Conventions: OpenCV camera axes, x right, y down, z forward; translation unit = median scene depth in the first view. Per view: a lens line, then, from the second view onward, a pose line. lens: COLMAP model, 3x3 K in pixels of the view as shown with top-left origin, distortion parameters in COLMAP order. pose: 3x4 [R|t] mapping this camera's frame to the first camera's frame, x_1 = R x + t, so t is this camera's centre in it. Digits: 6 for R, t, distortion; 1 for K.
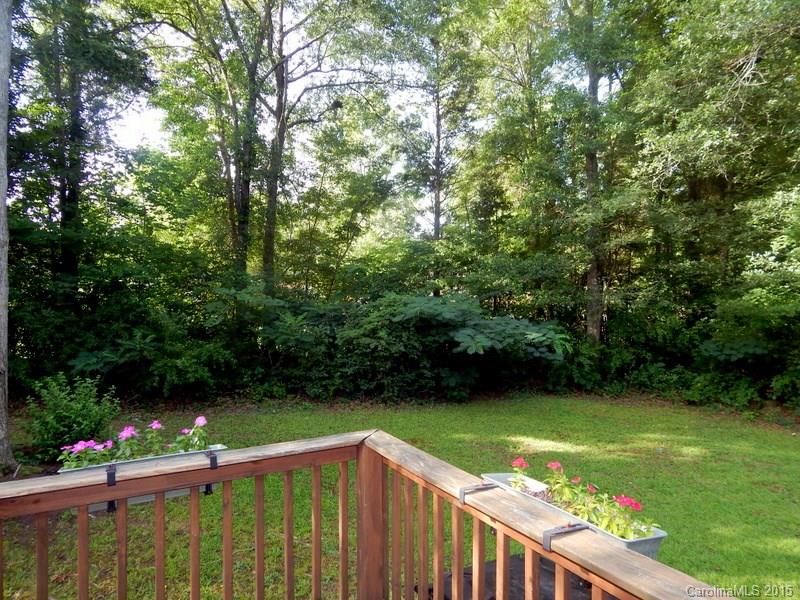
lens RADIAL K [[525.5, 0, 400.0], [0, 525.5, 300.0], [0, 0, 1]] dist [-0.008329, -0.000566]
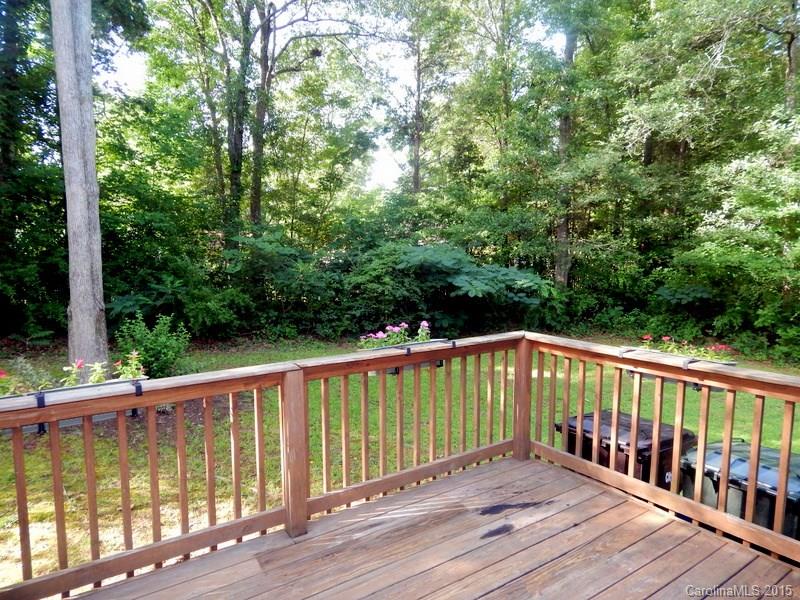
lens RADIAL K [[525.5, 0, 400.0], [0, 525.5, 300.0], [0, 0, 1]] dist [-0.008329, -0.000566]
pose [[0.994702, -0.001534, 0.102789, -0.110203], [-0.008179, 0.995538, 0.094005, 0.002402], [-0.102474, -0.094348, 0.990251, -0.091807]]
